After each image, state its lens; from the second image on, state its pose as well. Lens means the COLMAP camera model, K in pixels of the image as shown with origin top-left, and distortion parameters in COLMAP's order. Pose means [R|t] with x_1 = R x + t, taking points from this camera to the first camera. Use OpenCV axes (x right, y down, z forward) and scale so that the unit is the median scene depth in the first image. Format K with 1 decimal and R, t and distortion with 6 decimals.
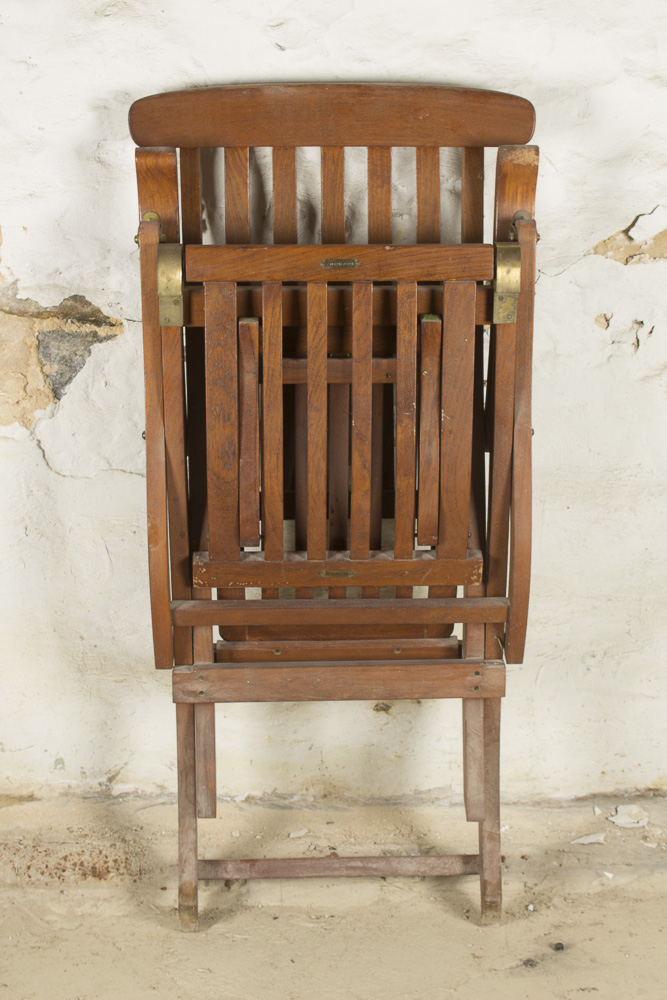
lens RADIAL K [[1619.3, 0, 333.5], [0, 1619.3, 500.0], [0, 0, 1]] dist [-0.018684, 0.031793]
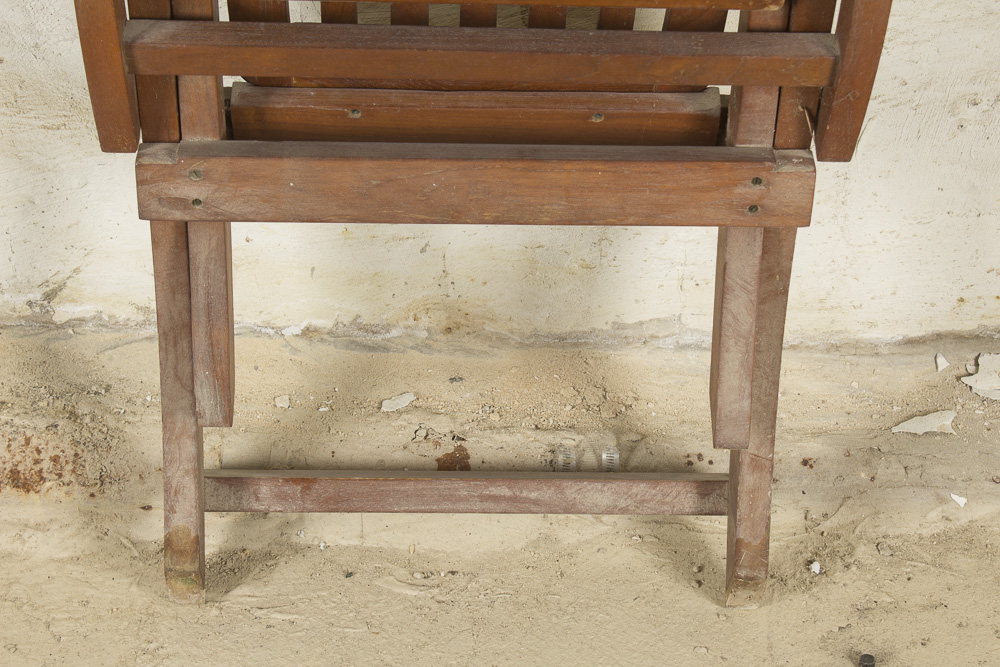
lens RADIAL K [[2027.8, 0, 500.0], [0, 2027.8, 333.5], [0, 0, 1]] dist [0.025643, 0.217029]
pose [[0.999400, 0.033353, 0.009341, 0.005996], [-0.034502, 0.934927, 0.353160, -0.061395], [0.003046, -0.353270, 0.935516, 0.383266]]
